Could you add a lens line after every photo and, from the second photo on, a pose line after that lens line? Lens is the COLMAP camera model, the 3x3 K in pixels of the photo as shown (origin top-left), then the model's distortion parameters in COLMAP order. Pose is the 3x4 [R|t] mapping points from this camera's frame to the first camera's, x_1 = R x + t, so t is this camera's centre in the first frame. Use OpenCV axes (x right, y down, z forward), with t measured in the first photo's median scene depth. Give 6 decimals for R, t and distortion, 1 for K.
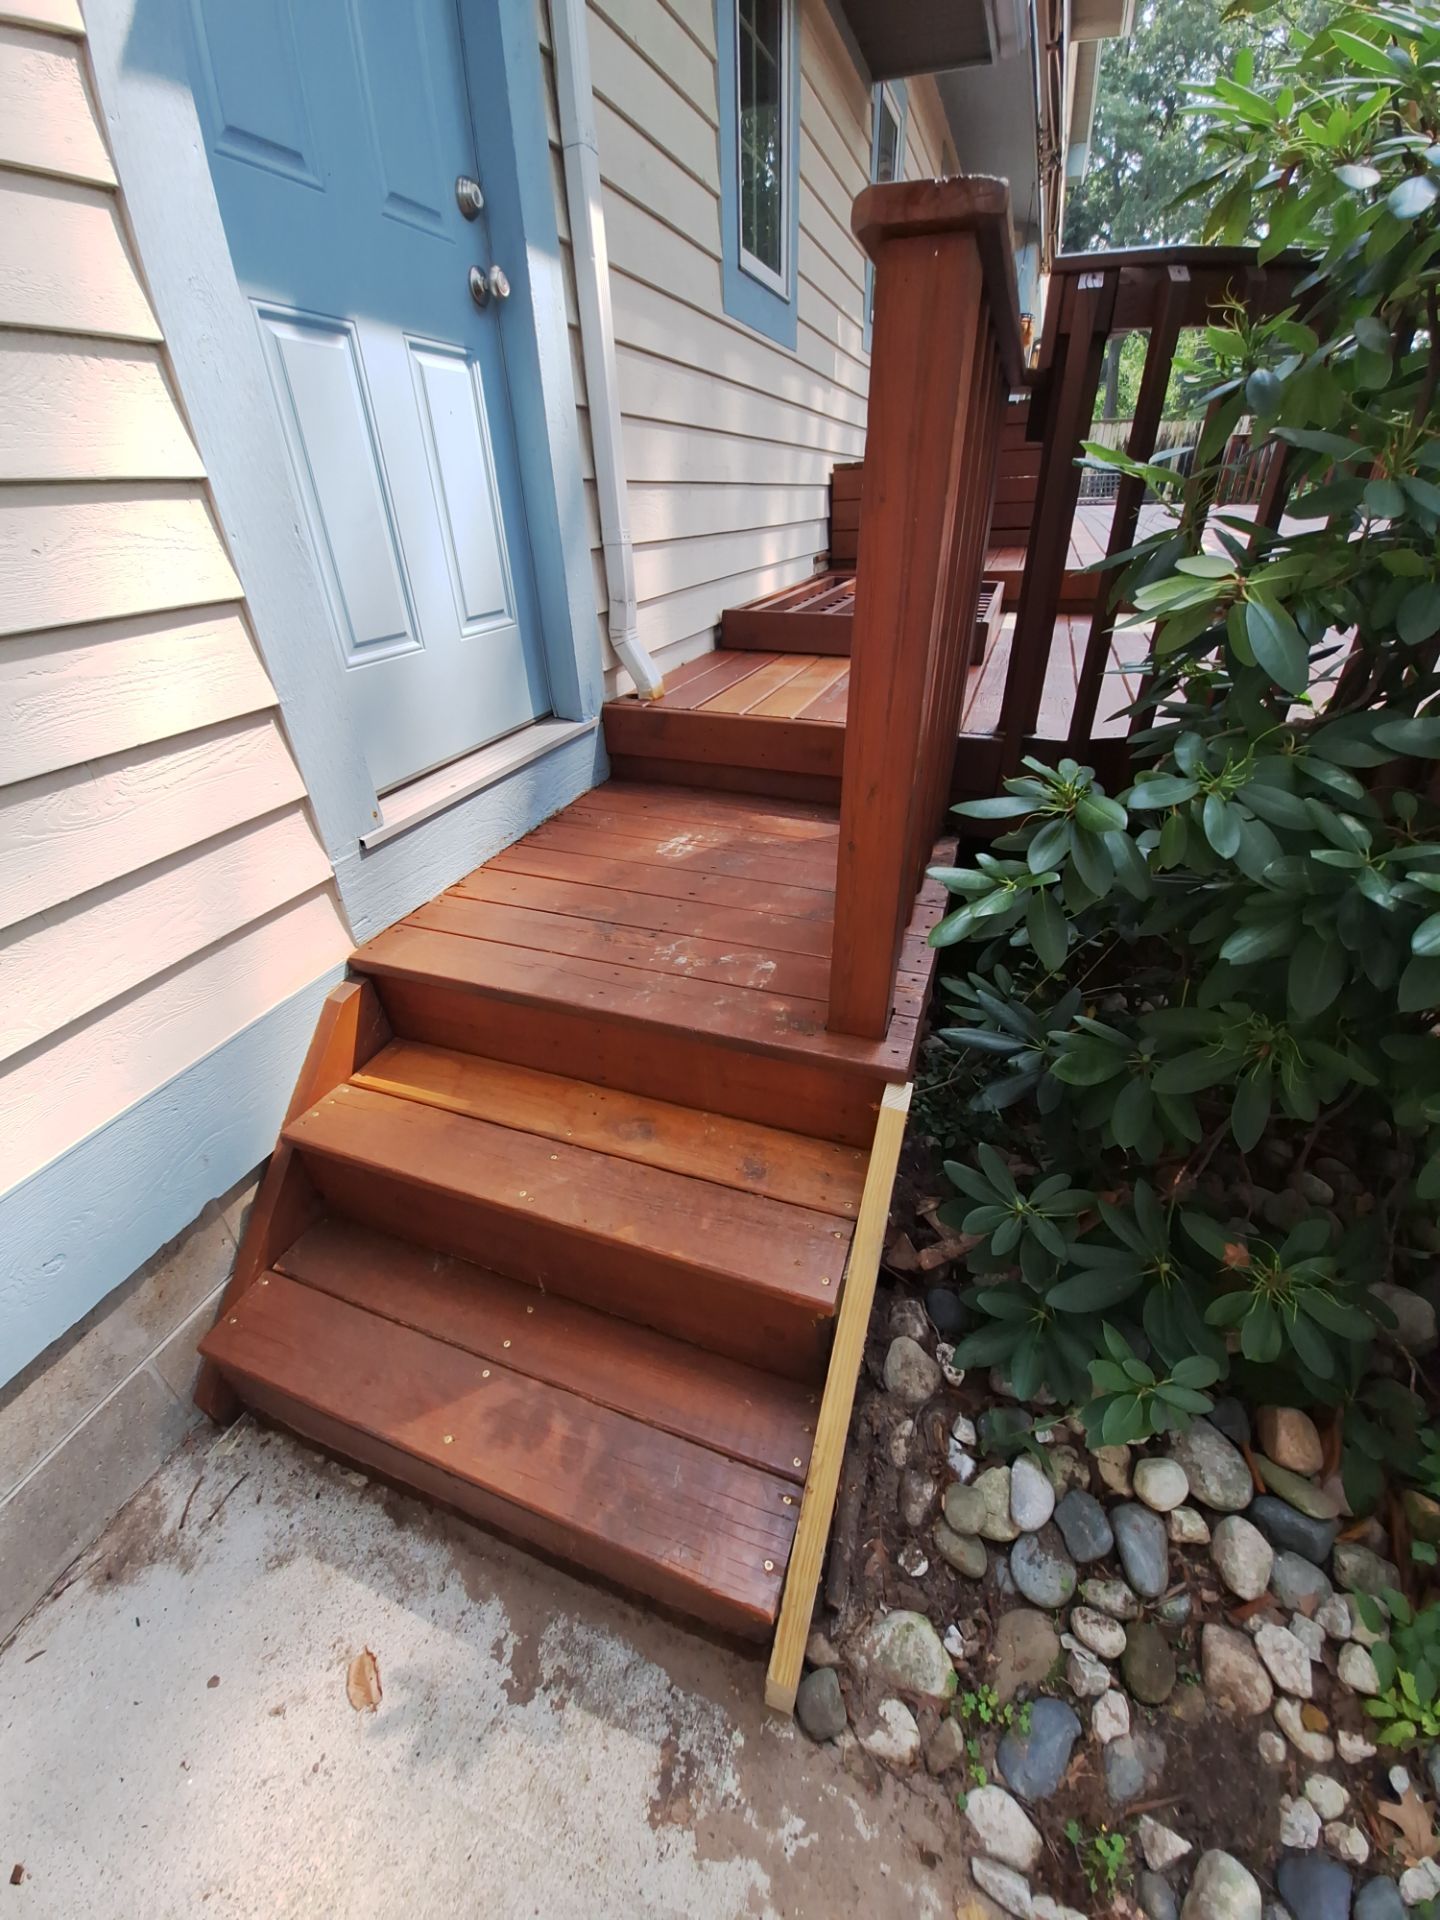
lens RADIAL K [[741.6, 0, 718.9], [0, 741.6, 952.3], [0, 0, 1]] dist [0.000434, -0.011241]
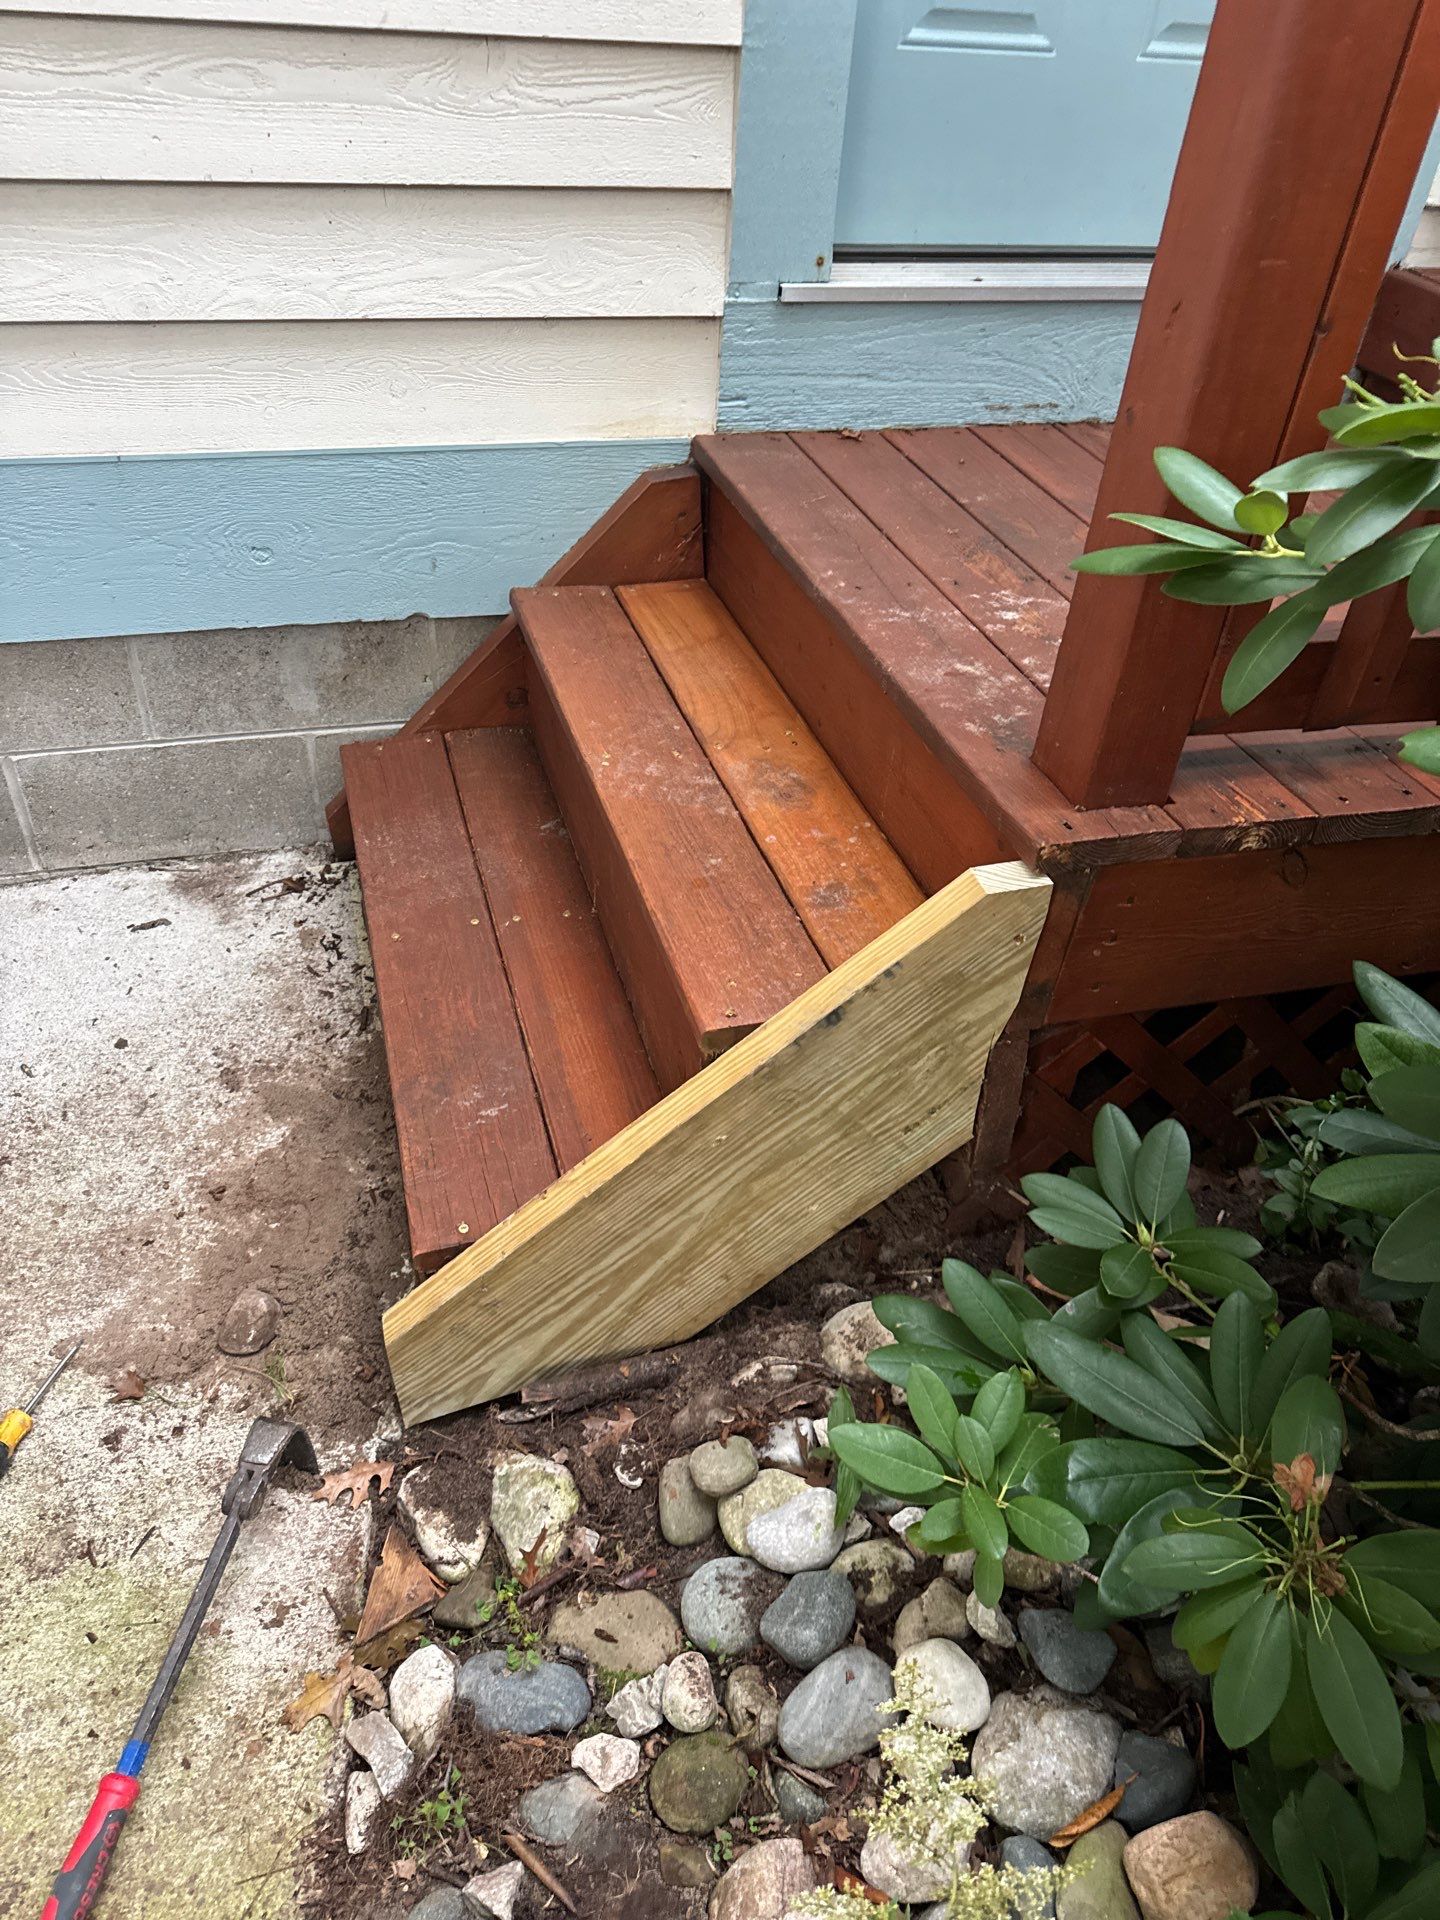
lens RADIAL K [[1351.9, 0, 722.2], [0, 1351.9, 947.2], [0, 0, 1]] dist [0.003697, -0.007531]
pose [[0.603993, 0.546737, -0.579889, 0.695883], [-0.484104, 0.829670, 0.278011, 0.049424], [0.633116, 0.112810, 0.765793, 0.045859]]
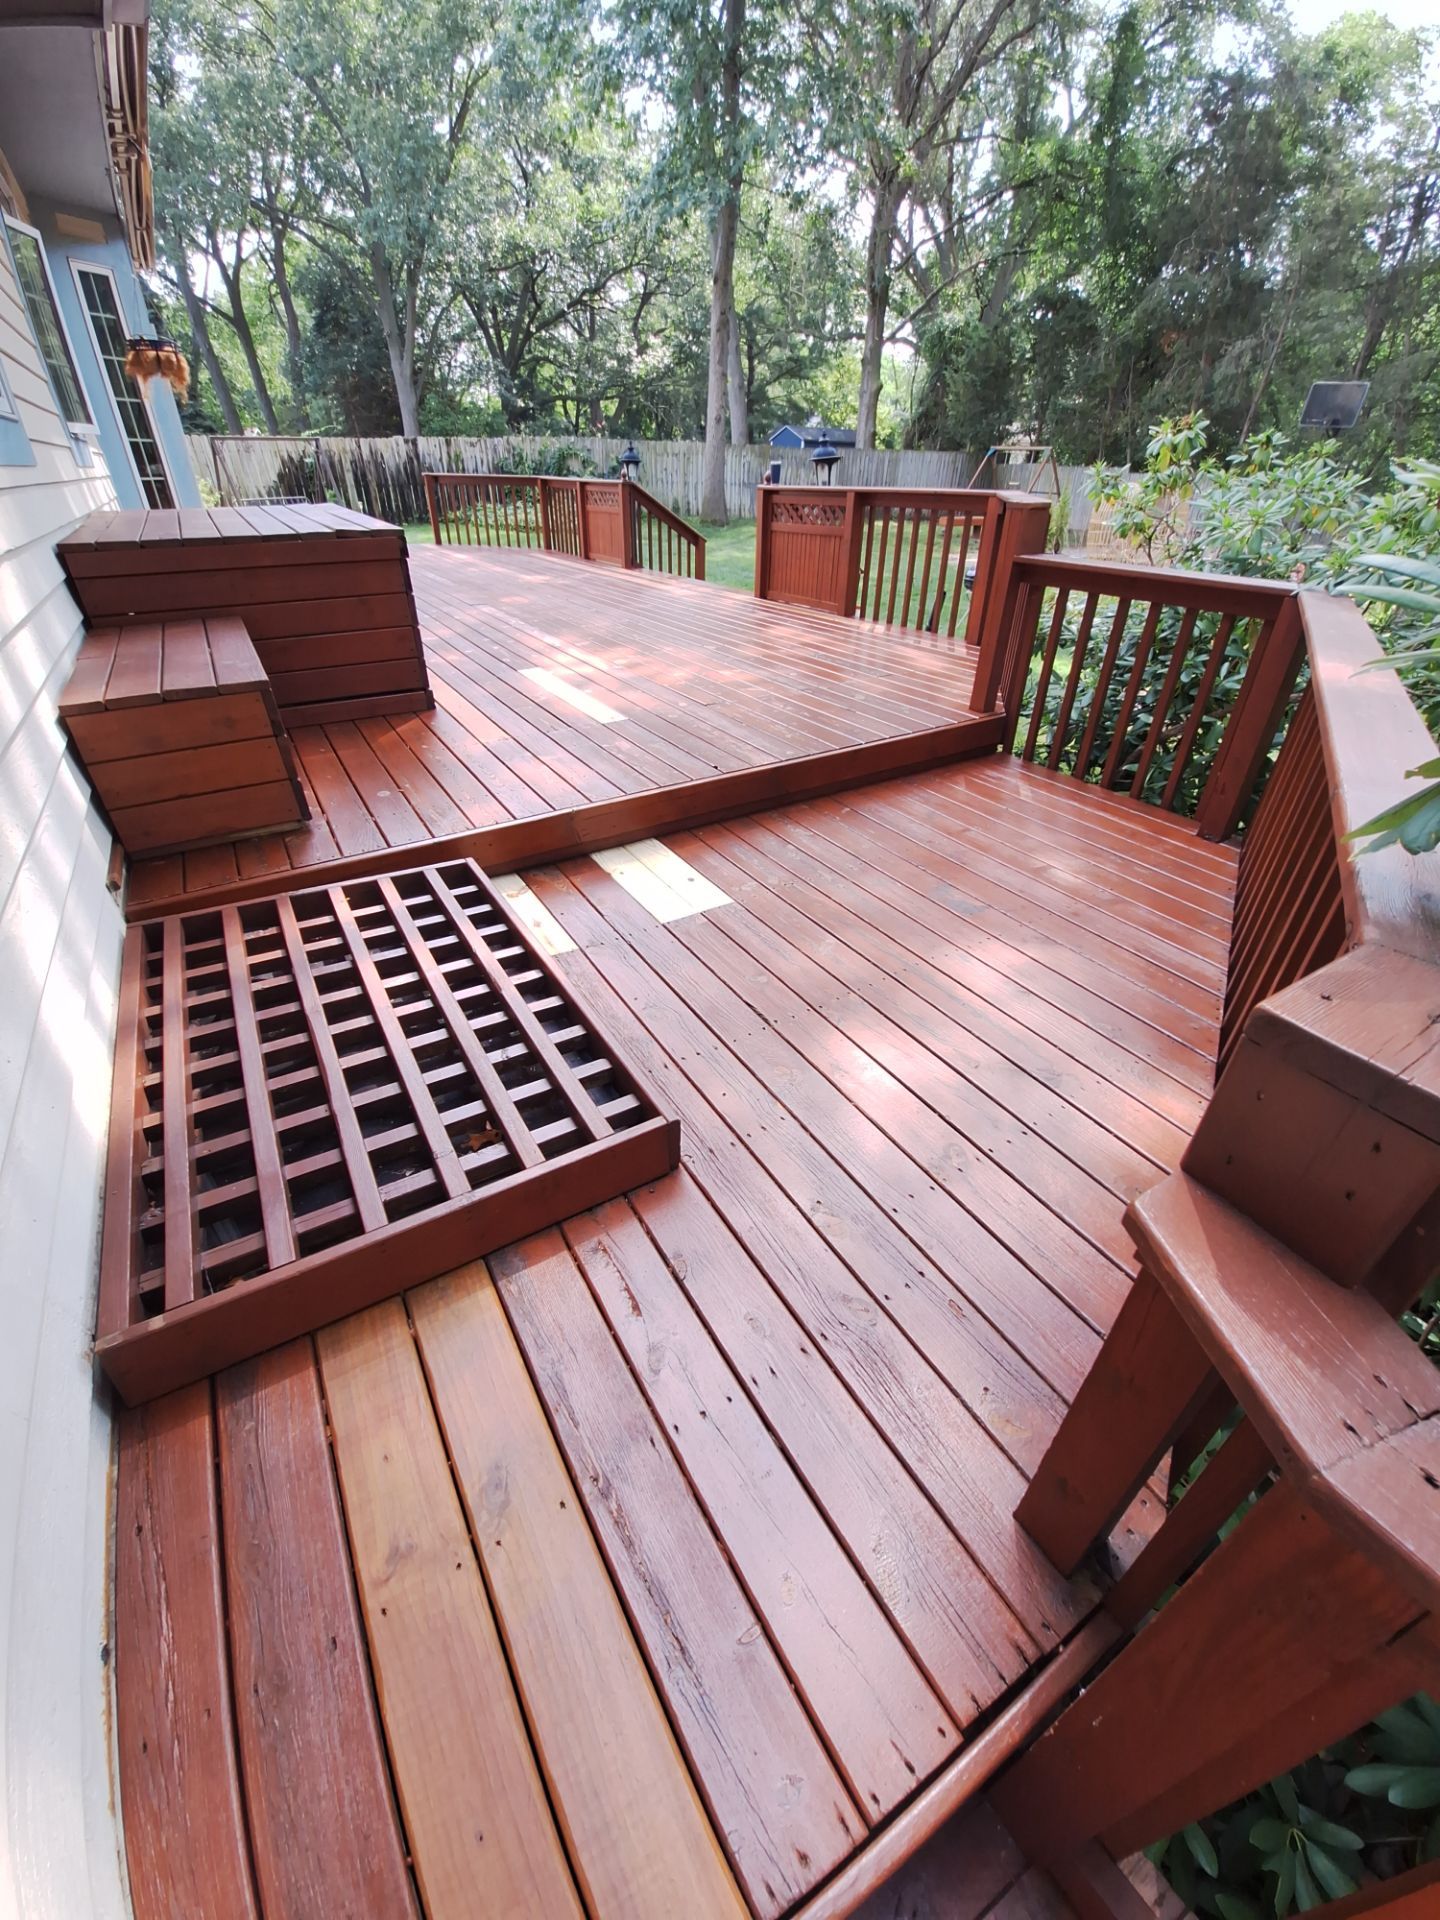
lens RADIAL K [[753.3, 0, 713.1], [0, 753.3, 956.1], [0, 0, 1]] dist [-0.000517, -0.009958]
pose [[0.616728, -0.394817, 0.681004, 0.037769], [0.385835, 0.905690, 0.175662, -1.449083], [-0.686132, 0.154419, 0.710899, 1.158713]]
